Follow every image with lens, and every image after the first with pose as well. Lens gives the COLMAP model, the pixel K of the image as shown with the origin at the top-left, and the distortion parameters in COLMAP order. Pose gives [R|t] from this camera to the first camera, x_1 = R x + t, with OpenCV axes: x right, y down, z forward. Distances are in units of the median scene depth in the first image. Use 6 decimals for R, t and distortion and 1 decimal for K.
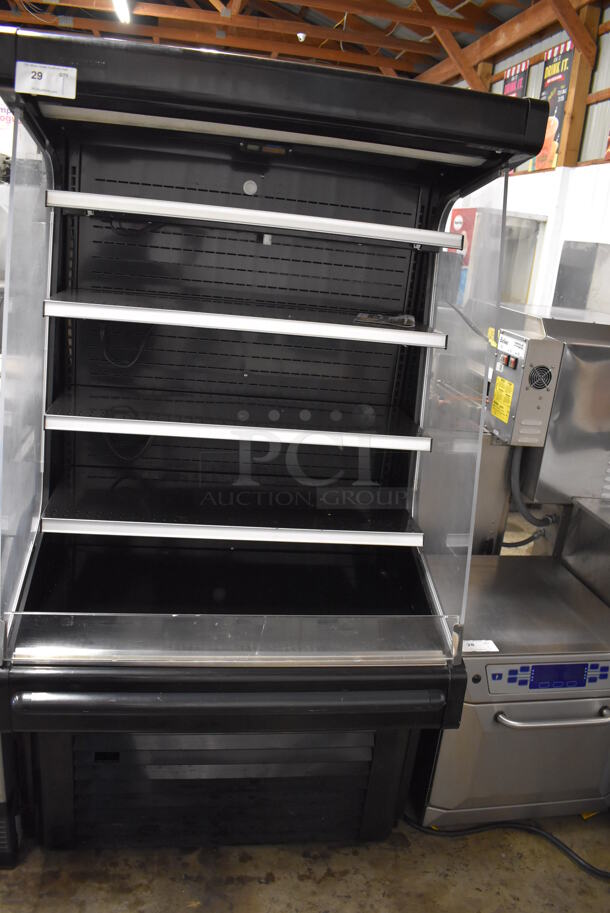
lens RADIAL K [[714.1, 0, 305.0], [0, 714.1, 456.5], [0, 0, 1]] dist [-0.093274, 0.012678]
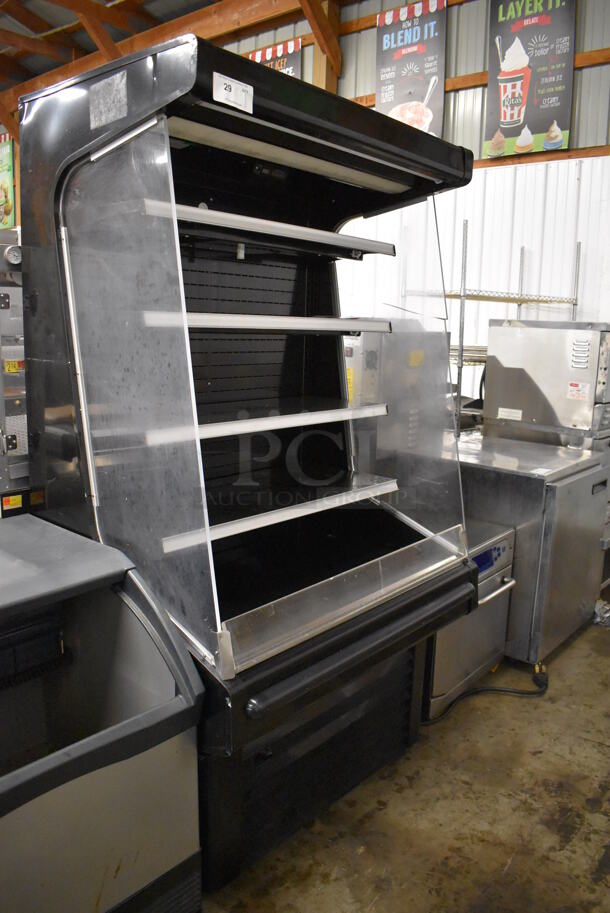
lens RADIAL K [[714.1, 0, 305.0], [0, 714.1, 456.5], [0, 0, 1]] dist [-0.093274, 0.012678]
pose [[0.757821, -0.198115, 0.621658, -0.721775], [0.237349, 0.971215, 0.020179, 0.004816], [-0.607761, 0.132258, 0.783029, 0.104056]]
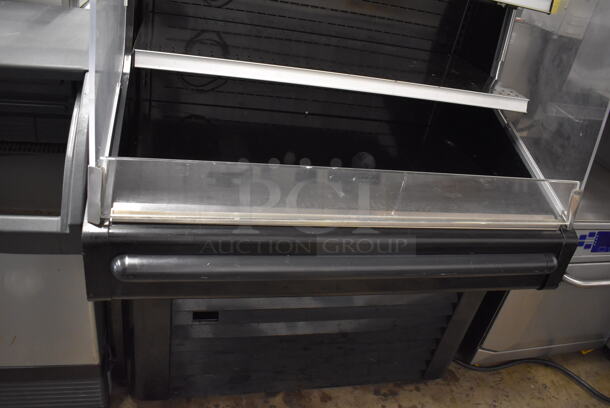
lens RADIAL K [[477.1, 0, 305.0], [0, 477.1, 204.0], [0, 0, 1]] dist [-0.093274, 0.012678]
pose [[0.993912, 0.026087, 0.107044, -0.205329], [-0.051526, 0.968829, 0.242312, 0.106708], [-0.097386, -0.246352, 0.964275, 0.365841]]
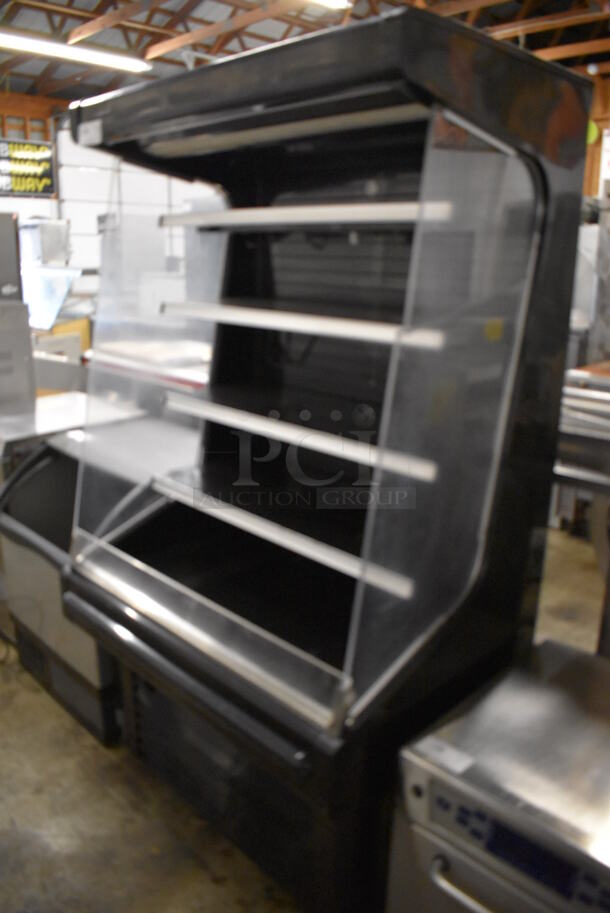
lens RADIAL K [[714.1, 0, 305.0], [0, 714.1, 456.5], [0, 0, 1]] dist [-0.093274, 0.012678]
pose [[0.582874, 0.127817, -0.802447, 0.706260], [-0.193604, 0.980955, 0.015623, -0.017636], [0.789161, 0.146251, 0.596519, 0.410041]]
